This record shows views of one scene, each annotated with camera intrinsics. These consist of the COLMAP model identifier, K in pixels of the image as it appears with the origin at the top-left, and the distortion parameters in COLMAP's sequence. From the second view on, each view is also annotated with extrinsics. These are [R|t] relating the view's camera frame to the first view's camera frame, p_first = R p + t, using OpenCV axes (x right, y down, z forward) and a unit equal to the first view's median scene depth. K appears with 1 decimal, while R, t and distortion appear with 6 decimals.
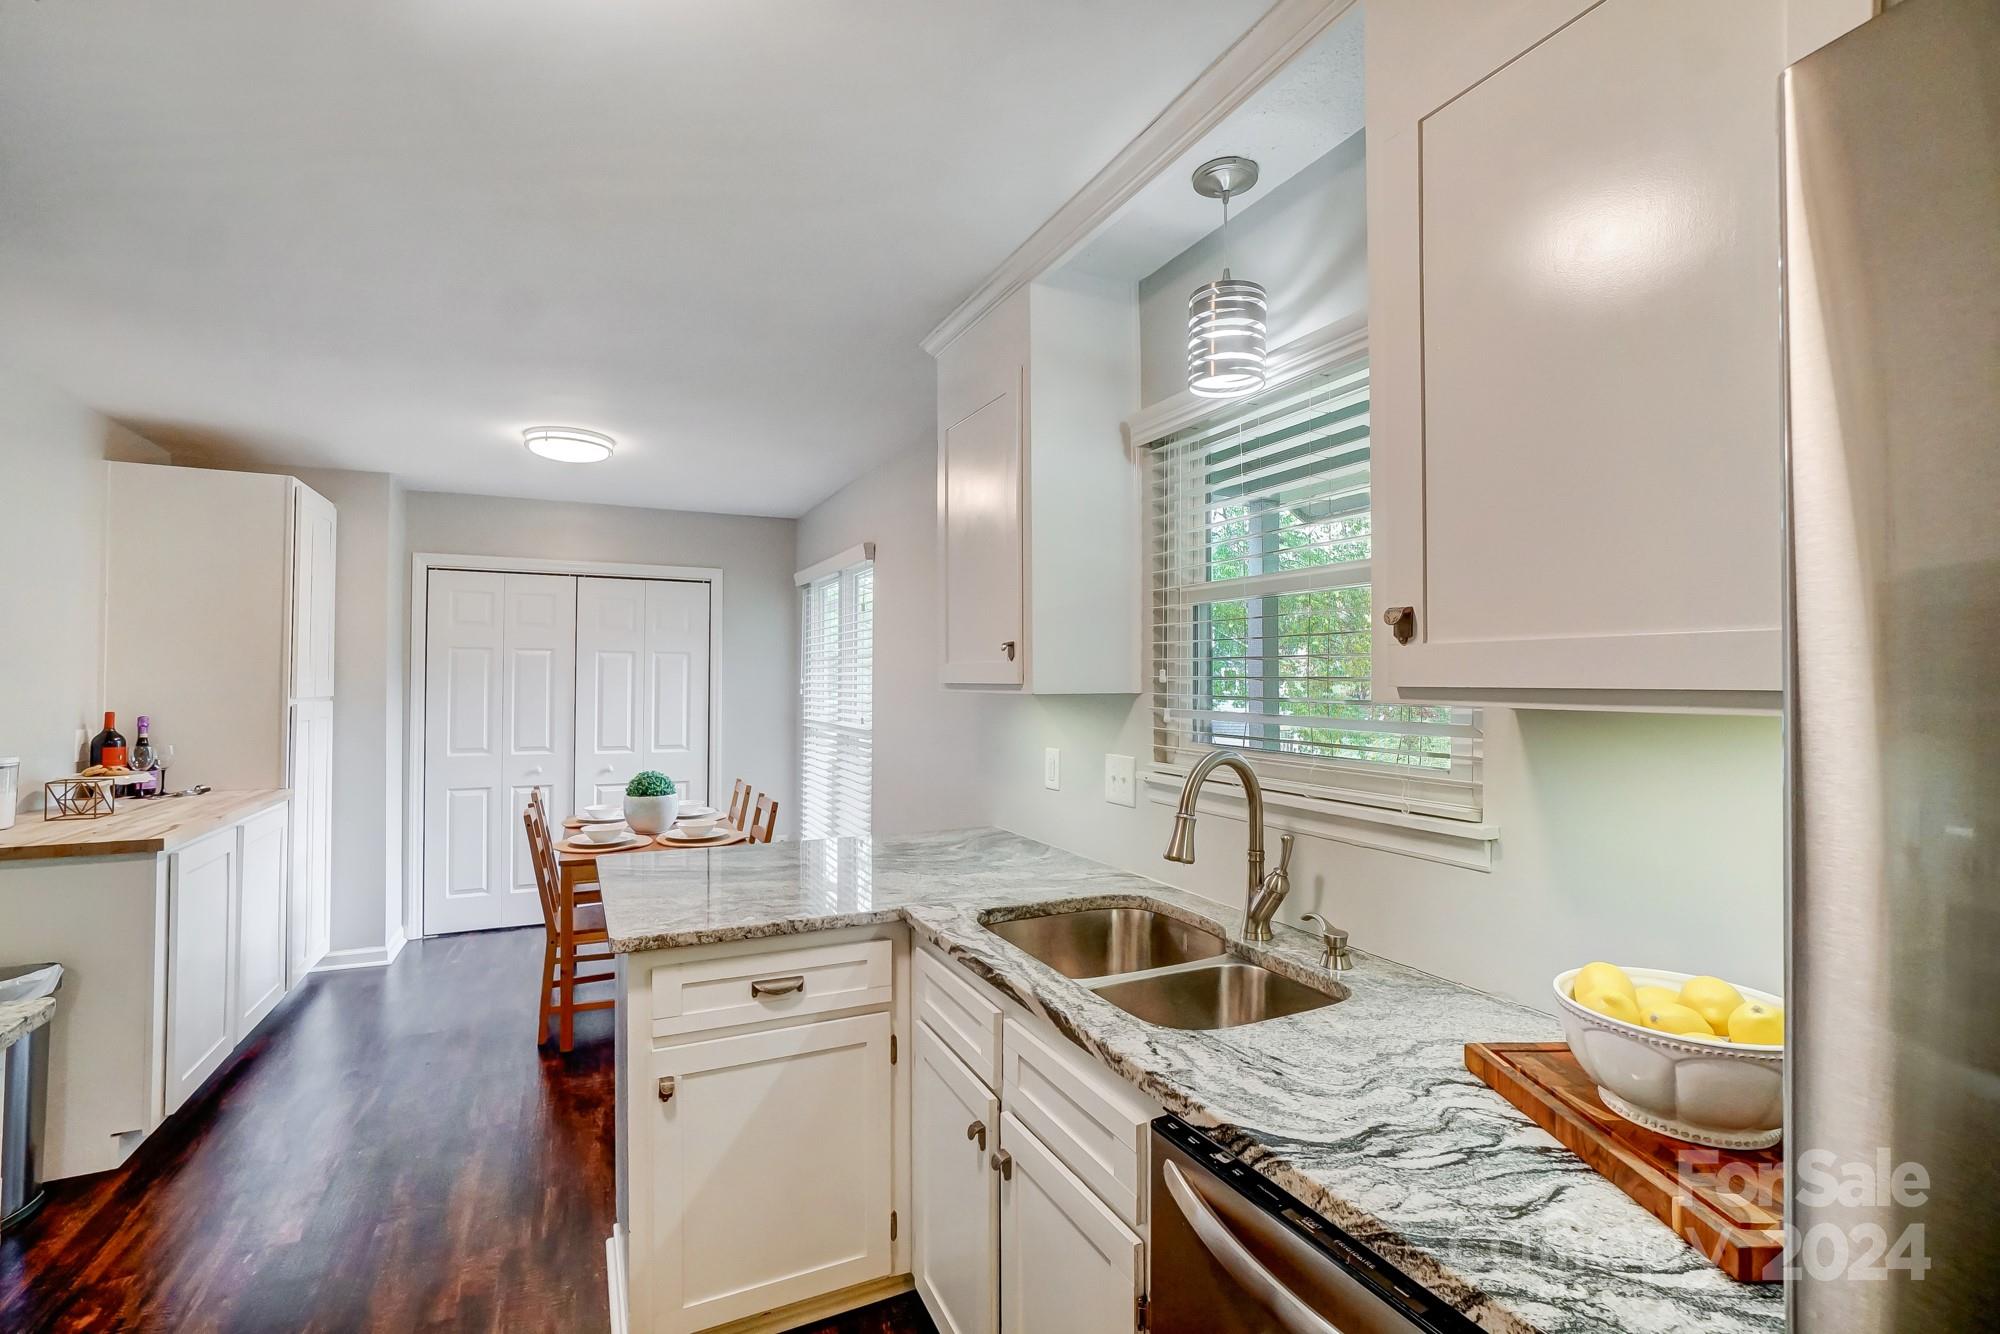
lens RADIAL K [[865.1, 0, 966.5], [0, 865.1, 669.5], [0, 0, 1]] dist [-0.020915, 0.000329]
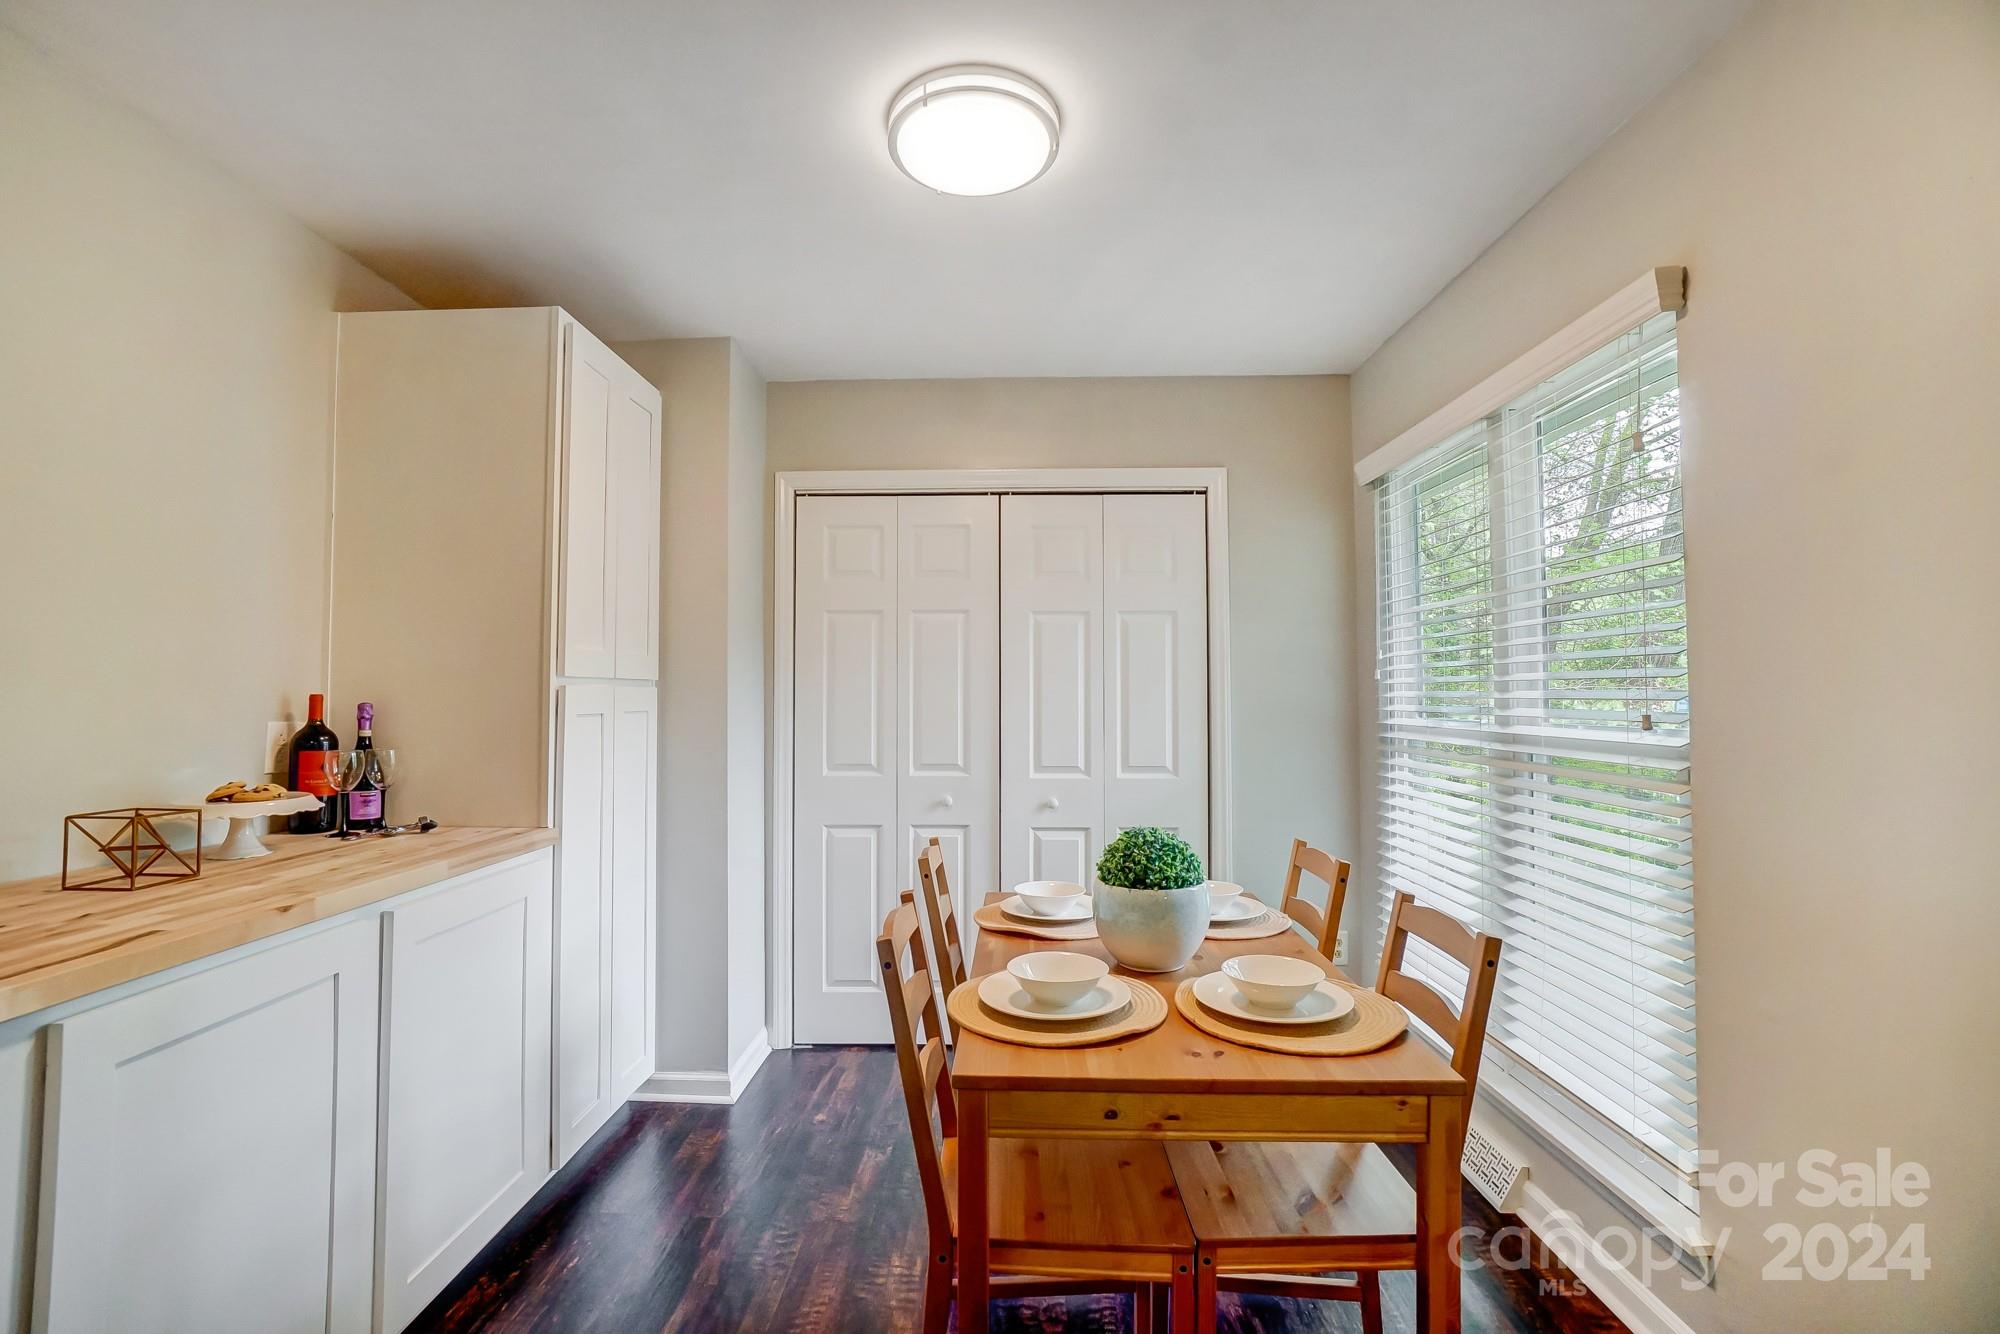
lens RADIAL K [[865.1, 0, 966.5], [0, 865.1, 669.5], [0, 0, 1]] dist [-0.020915, 0.000329]
pose [[0.889246, -0.022225, -0.456889, -0.263491], [0.012979, 0.999643, -0.023367, 0.048158], [0.457245, 0.014849, 0.889217, 0.601205]]
